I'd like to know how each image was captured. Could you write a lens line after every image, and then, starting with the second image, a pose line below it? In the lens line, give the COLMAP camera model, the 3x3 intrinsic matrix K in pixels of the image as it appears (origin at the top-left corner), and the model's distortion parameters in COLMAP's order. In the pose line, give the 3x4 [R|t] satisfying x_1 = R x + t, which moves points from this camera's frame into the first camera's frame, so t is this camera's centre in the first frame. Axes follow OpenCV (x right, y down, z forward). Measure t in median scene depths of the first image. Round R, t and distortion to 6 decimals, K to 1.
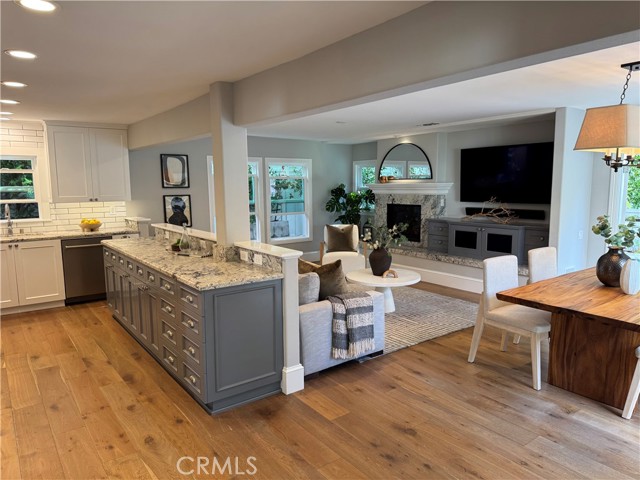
lens RADIAL K [[450.2, 0, 321.5], [0, 450.2, 243.2], [0, 0, 1]] dist [0.063000, -0.080938]
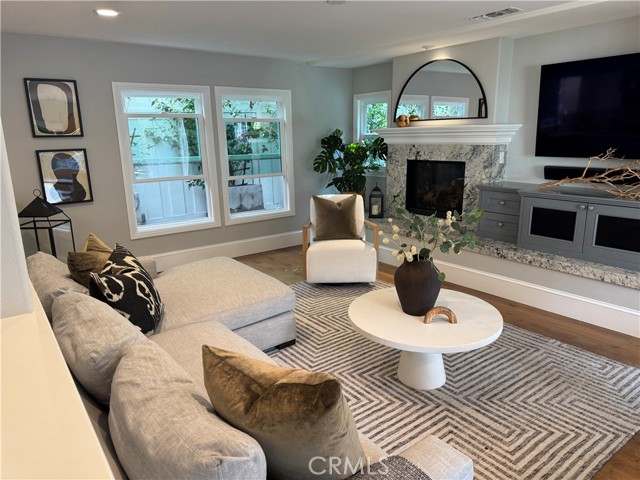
lens RADIAL K [[450.2, 0, 318.8], [0, 450.2, 244.6], [0, 0, 1]] dist [0.063000, -0.080938]
pose [[0.999934, -0.010380, 0.004977, 0.018492], [0.009768, 0.993840, 0.110392, -0.053670], [-0.006093, -0.110336, 0.993876, 0.466577]]
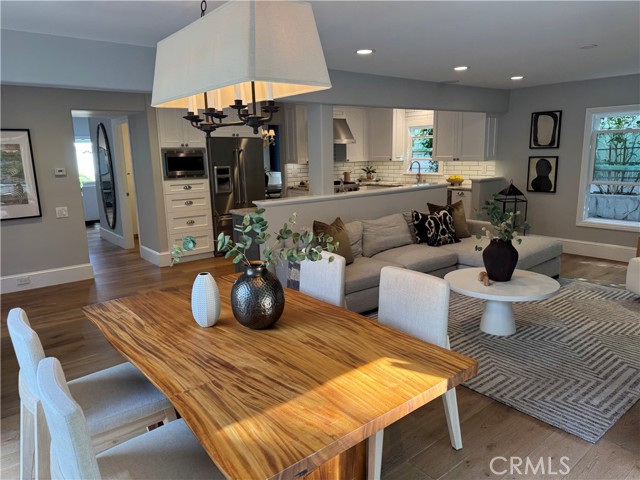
lens RADIAL K [[450.2, 0, 323.2], [0, 450.2, 241.5], [0, 0, 1]] dist [0.063000, -0.080938]
pose [[0.046606, 0.205589, -0.977528, 0.716700], [-0.113684, 0.973325, 0.199285, -0.086068], [0.992423, 0.101842, 0.068735, 0.615515]]
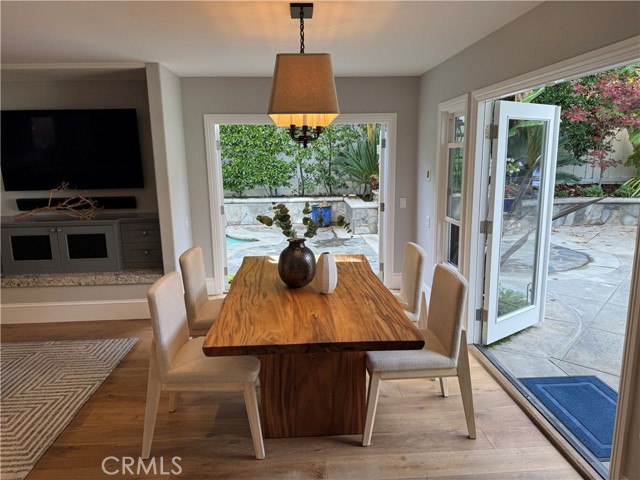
lens RADIAL K [[450.2, 0, 323.5], [0, 450.2, 241.4], [0, 0, 1]] dist [0.063000, -0.080938]
pose [[0.542808, -0.156500, 0.825147, -0.000688], [0.121085, 0.986803, 0.107506, -0.041490], [-0.831083, 0.041558, 0.554594, 0.299225]]
